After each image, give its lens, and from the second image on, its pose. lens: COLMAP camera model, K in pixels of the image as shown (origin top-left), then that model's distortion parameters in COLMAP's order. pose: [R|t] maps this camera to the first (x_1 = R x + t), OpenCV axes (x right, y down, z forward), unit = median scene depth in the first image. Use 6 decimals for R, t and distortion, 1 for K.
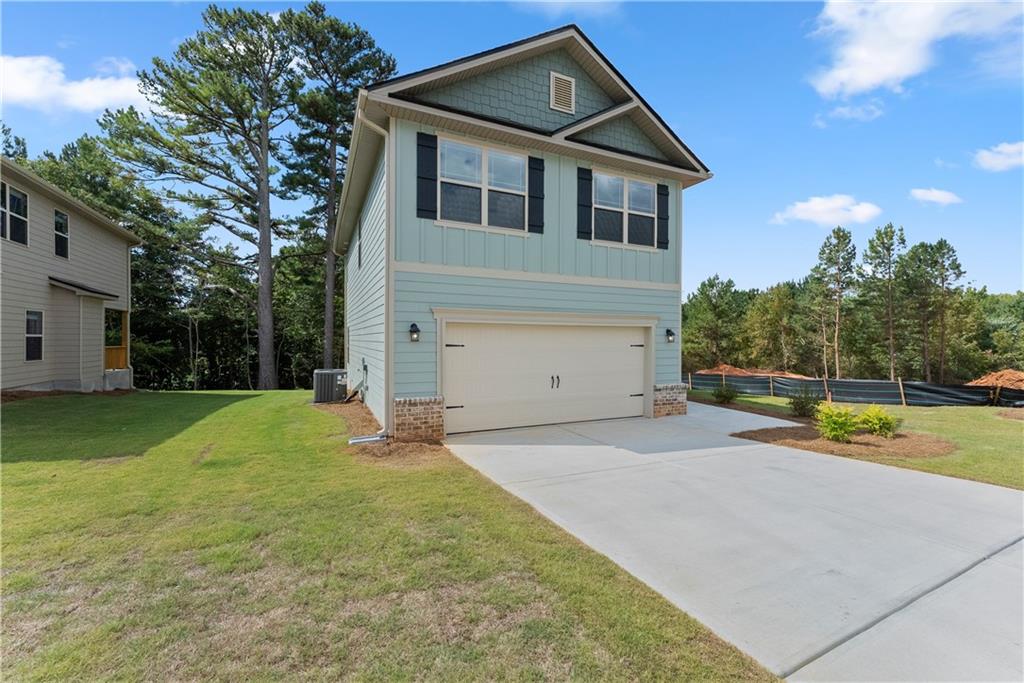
lens RADIAL K [[418.9, 0, 514.4], [0, 418.9, 344.2], [0, 0, 1]] dist [-0.000197, -0.000434]
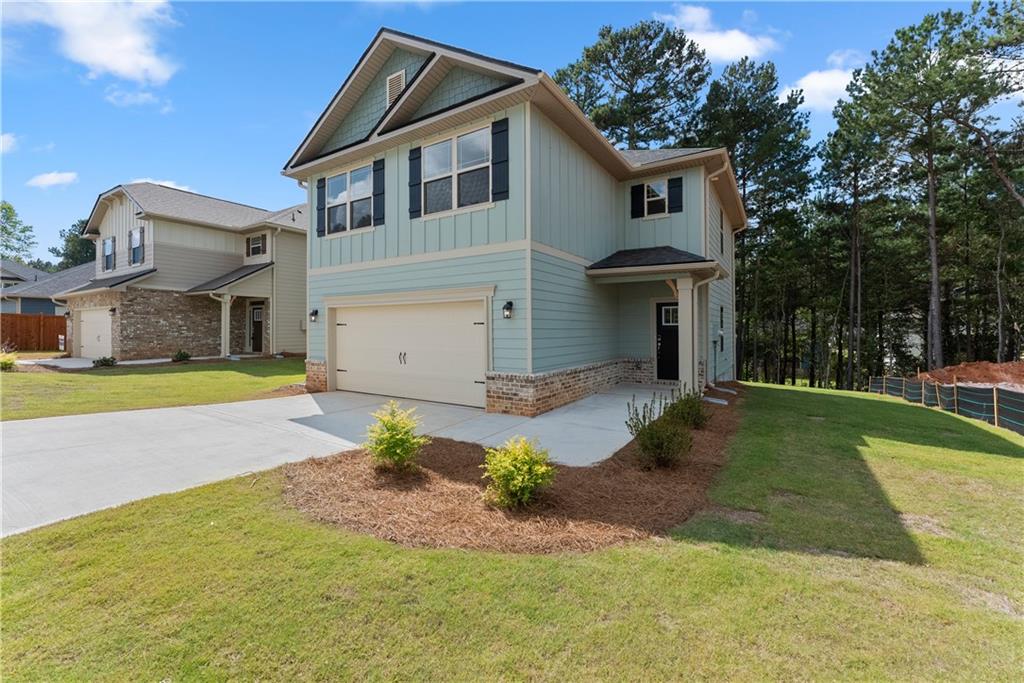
lens RADIAL K [[418.9, 0, 514.5], [0, 418.9, 323.8], [0, 0, 1]] dist [-0.000197, -0.000434]
pose [[0.533208, -0.015466, -0.845843, 1.130900], [-0.000310, 0.999829, -0.018477, 0.021813], [0.845984, 0.010114, 0.533112, 0.661939]]
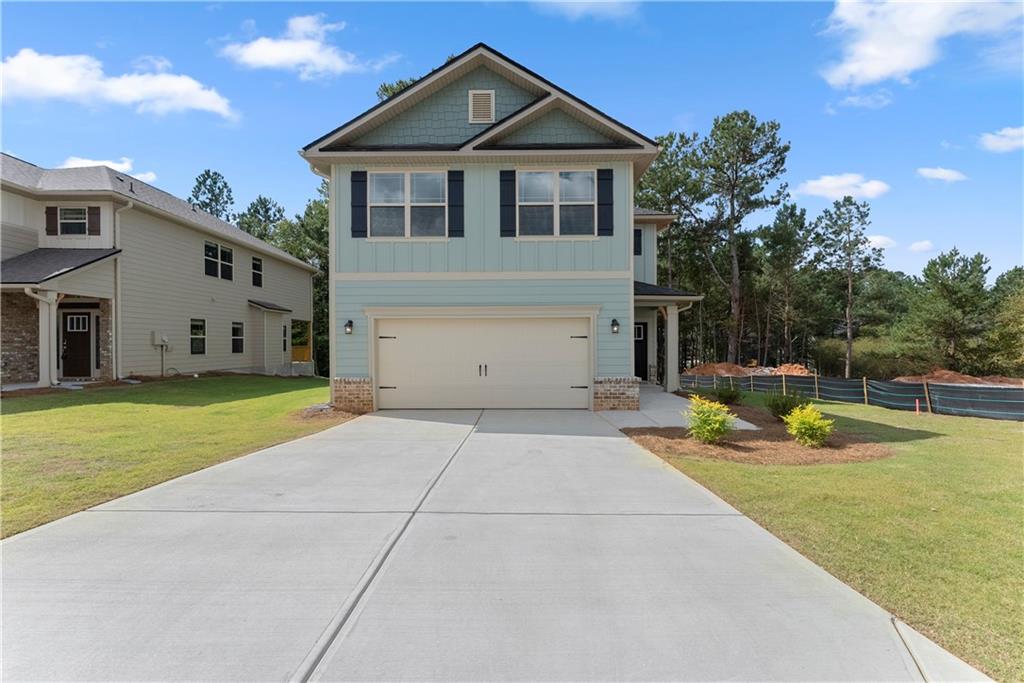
lens RADIAL K [[418.9, 0, 516.5], [0, 418.9, 347.0], [0, 0, 1]] dist [-0.000197, -0.000434]
pose [[0.899386, -0.005440, -0.437121, 0.644707], [0.004145, 0.999984, -0.003916, 0.033069], [0.437136, 0.001710, 0.899394, 0.052740]]
